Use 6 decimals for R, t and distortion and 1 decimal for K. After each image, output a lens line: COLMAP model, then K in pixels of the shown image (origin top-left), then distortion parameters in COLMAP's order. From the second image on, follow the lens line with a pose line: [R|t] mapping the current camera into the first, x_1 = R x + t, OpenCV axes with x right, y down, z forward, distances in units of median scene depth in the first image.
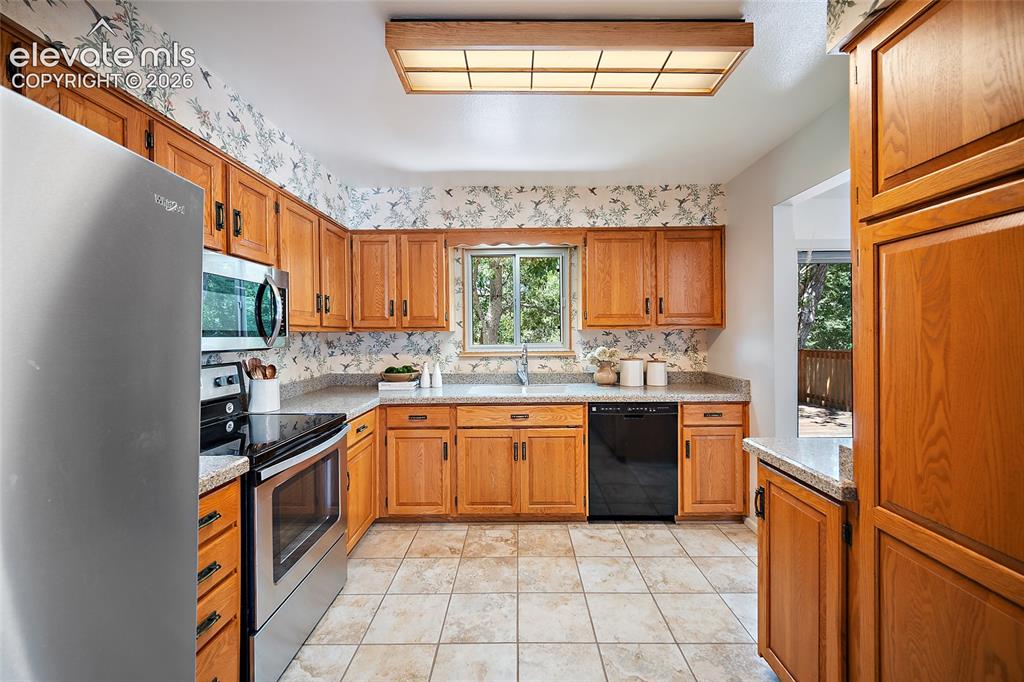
lens RADIAL K [[404.9, 0, 515.8], [0, 404.9, 337.3], [0, 0, 1]] dist [-0.000136, 0.000022]
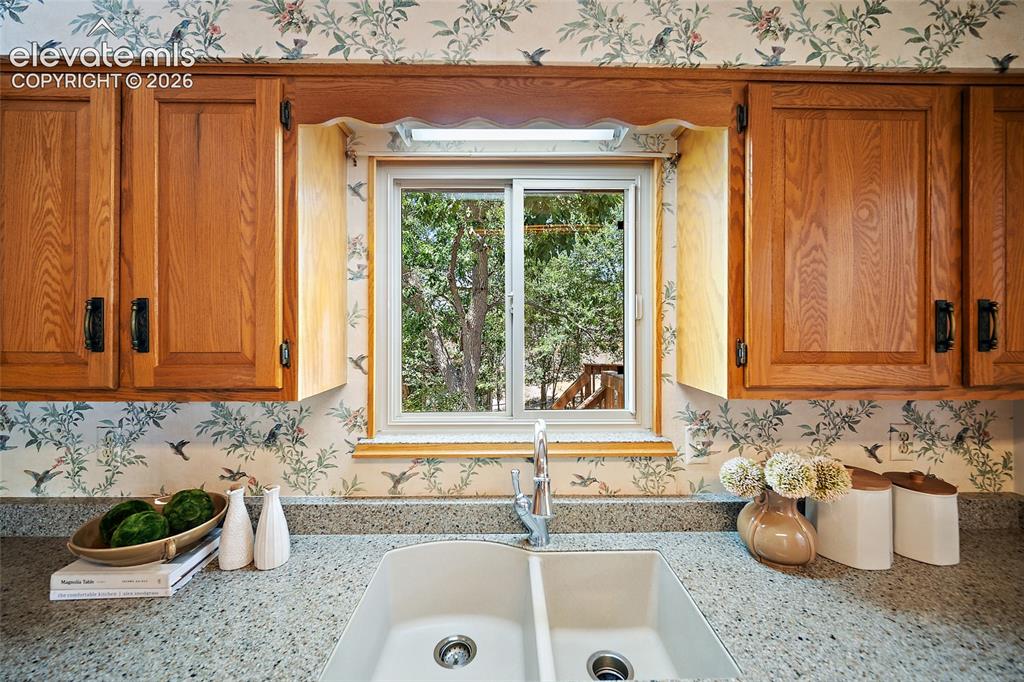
lens RADIAL K [[417.0, 0, 517.7], [0, 417.0, 328.8], [0, 0, 1]] dist [-0.000953, -0.000136]
pose [[0.999342, 0.009636, 0.034981, -0.009590], [-0.009360, 0.999924, -0.008051, -0.069707], [-0.035056, 0.007718, 0.999356, 0.687749]]
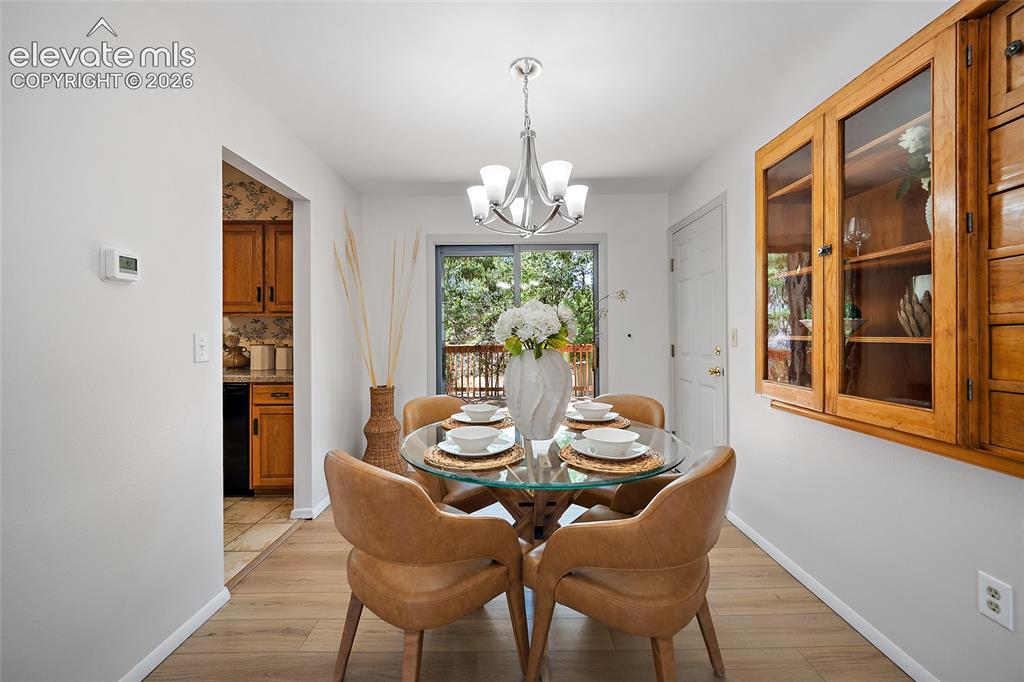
lens RADIAL K [[417.0, 0, 517.7], [0, 417.0, 328.8], [0, 0, 1]] dist [-0.000953, -0.000136]
pose [[0.999716, 0.004371, 0.023436, 0.974889], [-0.004065, 0.999906, -0.013096, 0.024739], [-0.023491, 0.012997, 0.999640, -0.112943]]
